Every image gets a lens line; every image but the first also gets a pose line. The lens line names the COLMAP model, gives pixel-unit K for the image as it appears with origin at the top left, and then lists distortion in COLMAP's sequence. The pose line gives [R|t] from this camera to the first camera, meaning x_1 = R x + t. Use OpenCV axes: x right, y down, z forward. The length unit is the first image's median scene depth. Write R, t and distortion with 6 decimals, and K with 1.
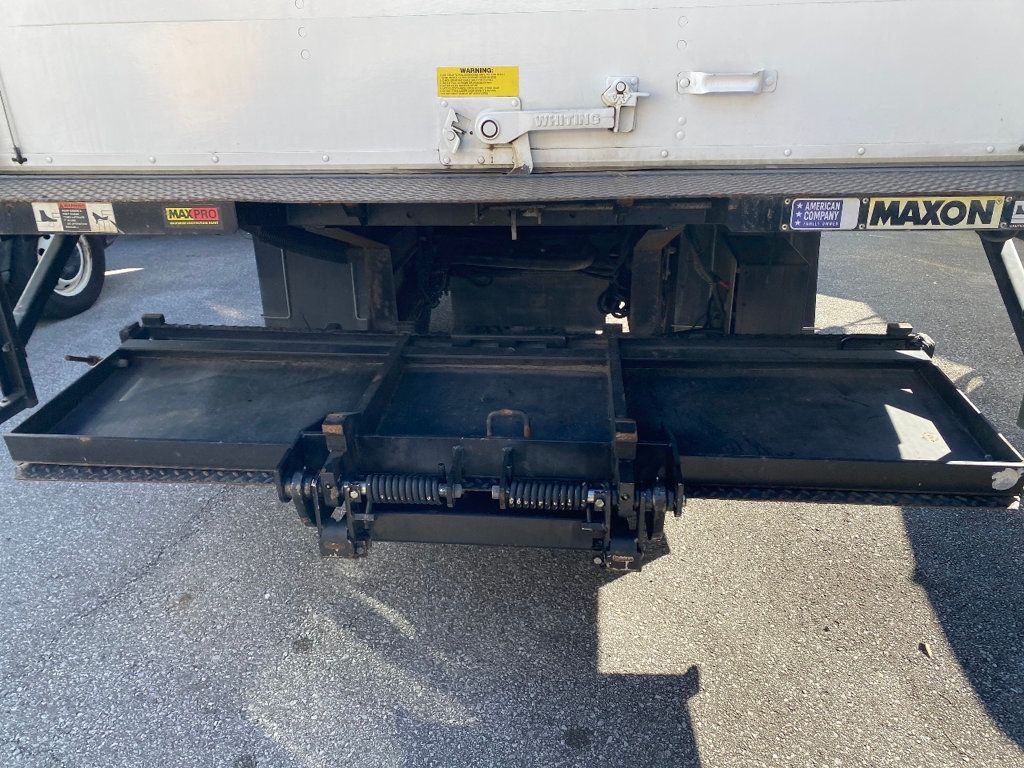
lens RADIAL K [[784.0, 0, 498.1], [0, 784.0, 381.3], [0, 0, 1]] dist [0.010652, -0.001580]
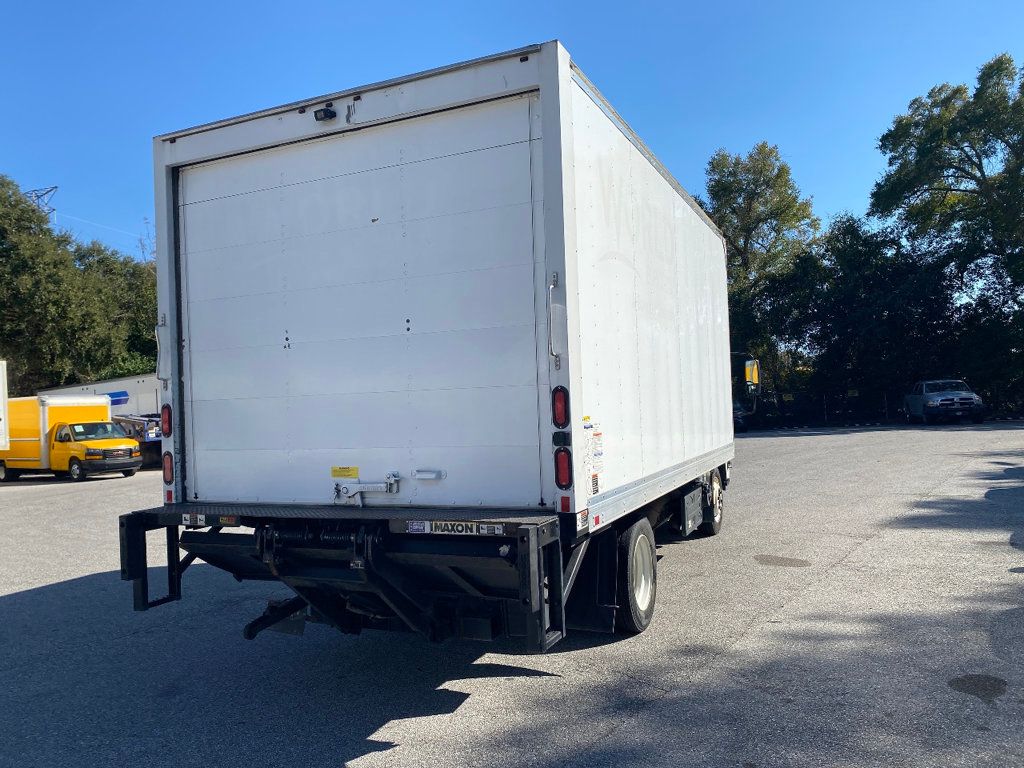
lens RADIAL K [[784.0, 0, 498.1], [0, 784.0, 381.3], [0, 0, 1]] dist [0.010652, -0.001580]
pose [[0.943644, -0.025297, -0.329994, 1.307823], [-0.106076, 0.921357, -0.373964, 0.249879], [0.313502, 0.387894, 0.866750, -1.182596]]
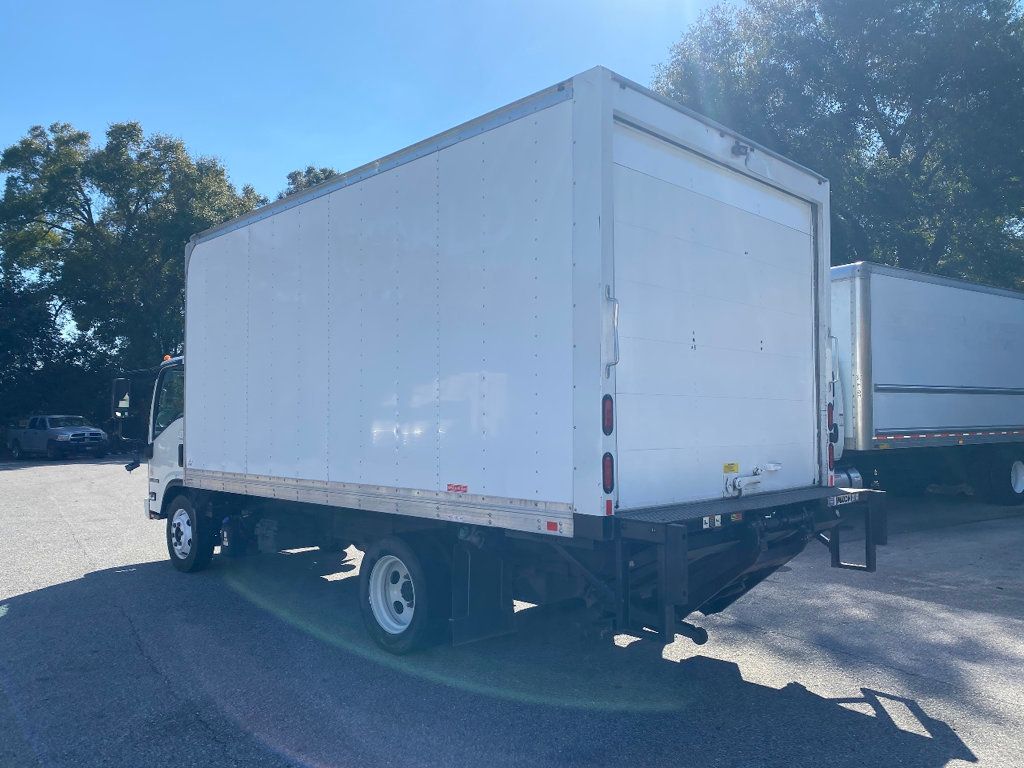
lens RADIAL K [[787.7, 0, 512.0], [0, 787.7, 384.0], [0, 0, 1]] dist [0.001383, 0.000159]
pose [[0.643284, 0.050586, 0.763955, -2.775688], [0.281069, 0.912542, -0.297098, -0.032783], [-0.712170, 0.405842, 0.572805, -0.194595]]
